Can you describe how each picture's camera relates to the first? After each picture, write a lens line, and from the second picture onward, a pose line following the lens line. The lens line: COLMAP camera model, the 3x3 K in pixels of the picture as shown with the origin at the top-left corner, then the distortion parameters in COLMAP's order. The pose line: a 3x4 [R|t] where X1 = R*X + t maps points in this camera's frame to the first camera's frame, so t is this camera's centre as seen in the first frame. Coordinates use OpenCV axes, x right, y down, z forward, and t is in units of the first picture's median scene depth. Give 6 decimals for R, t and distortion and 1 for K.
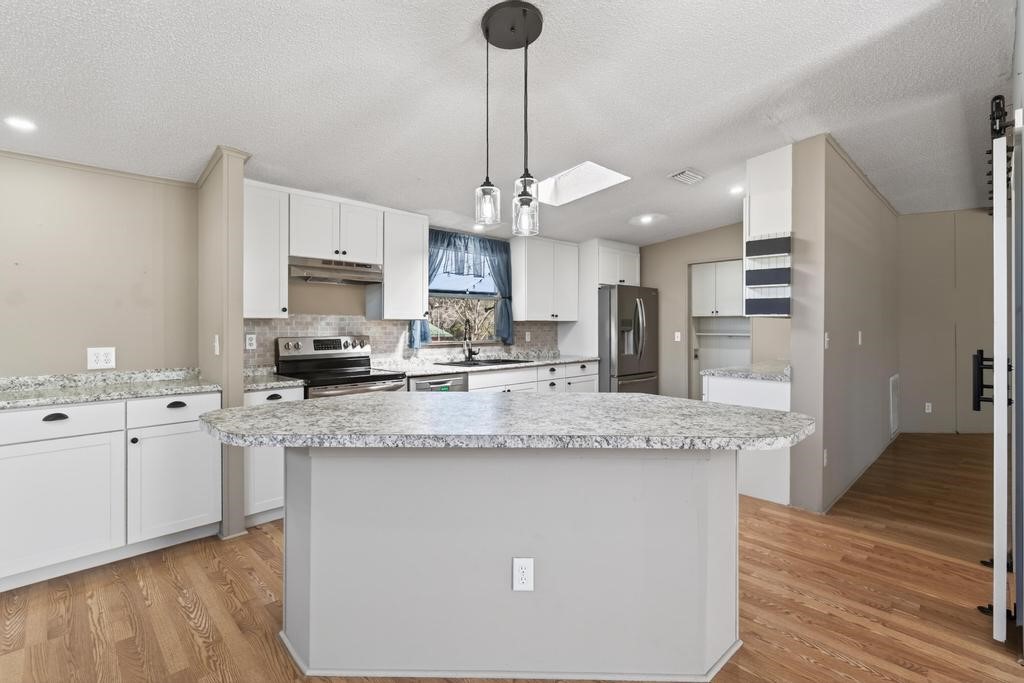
lens RADIAL K [[484.5, 0, 499.0], [0, 484.5, 328.5], [0, 0, 1]] dist [0.028240, -0.000132]
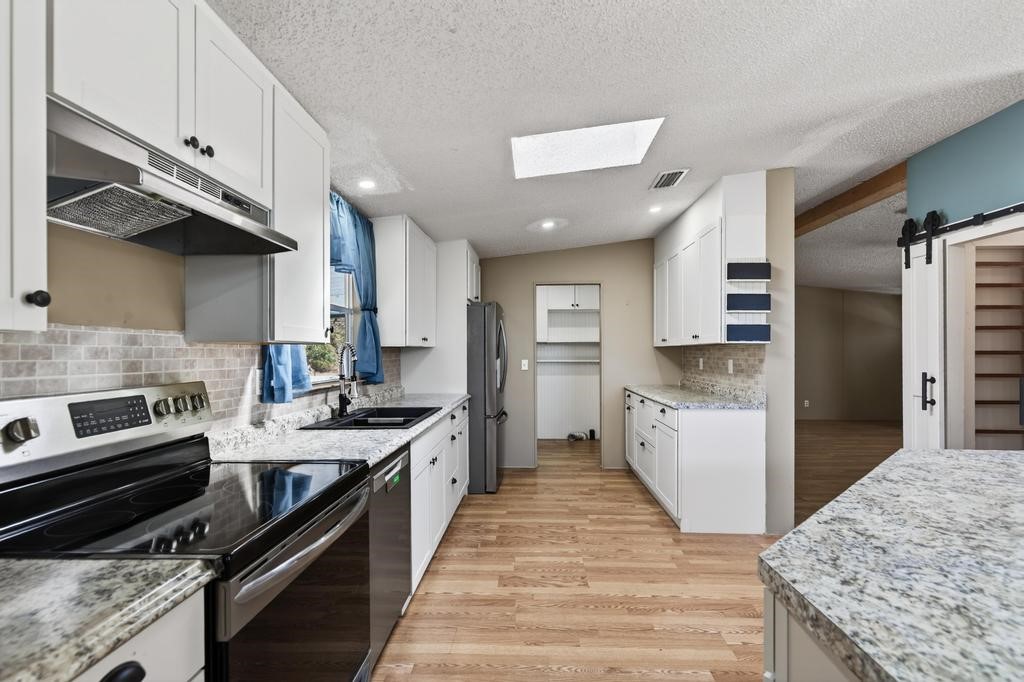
lens RADIAL K [[479.8, 0, 516.6], [0, 479.8, 347.2], [0, 0, 1]] dist [-0.000468, 0.000024]
pose [[0.718732, 0.003567, 0.695278, -0.376264], [0.005921, 0.999919, -0.011251, -0.008009], [-0.695262, 0.012203, 0.718653, 0.561273]]
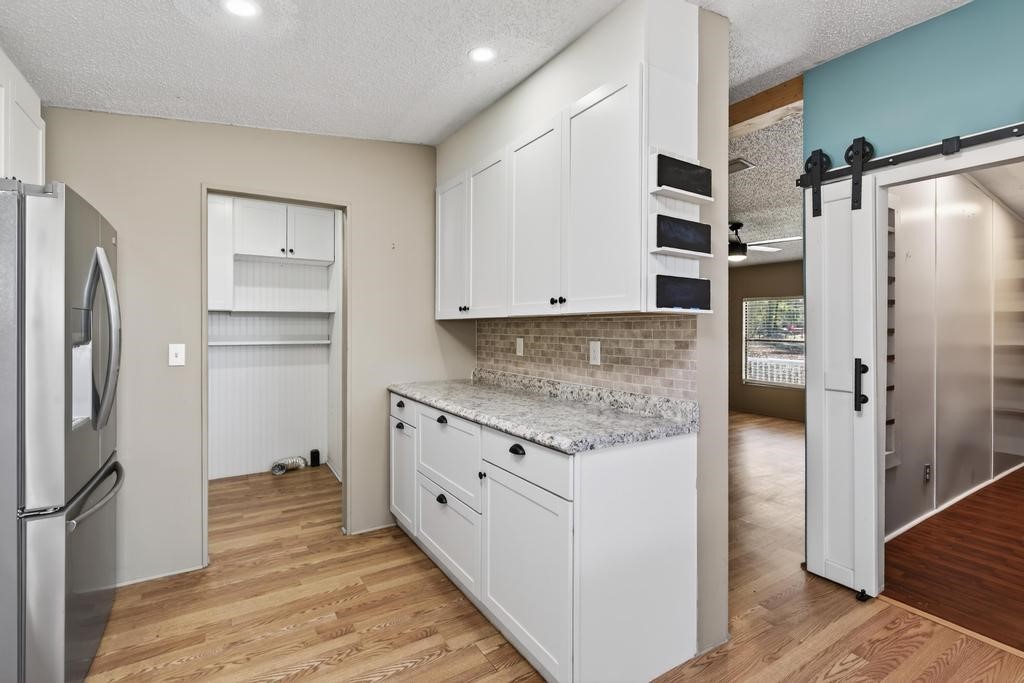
lens RADIAL K [[472.5, 0, 530.1], [0, 472.5, 327.8], [0, 0, 1]] dist [-0.001911, -0.000068]
pose [[0.168739, 0.000432, 0.985661, 0.029748], [0.000879, 0.999999, -0.000588, -0.008045], [-0.985660, 0.000965, 0.168739, 0.938983]]
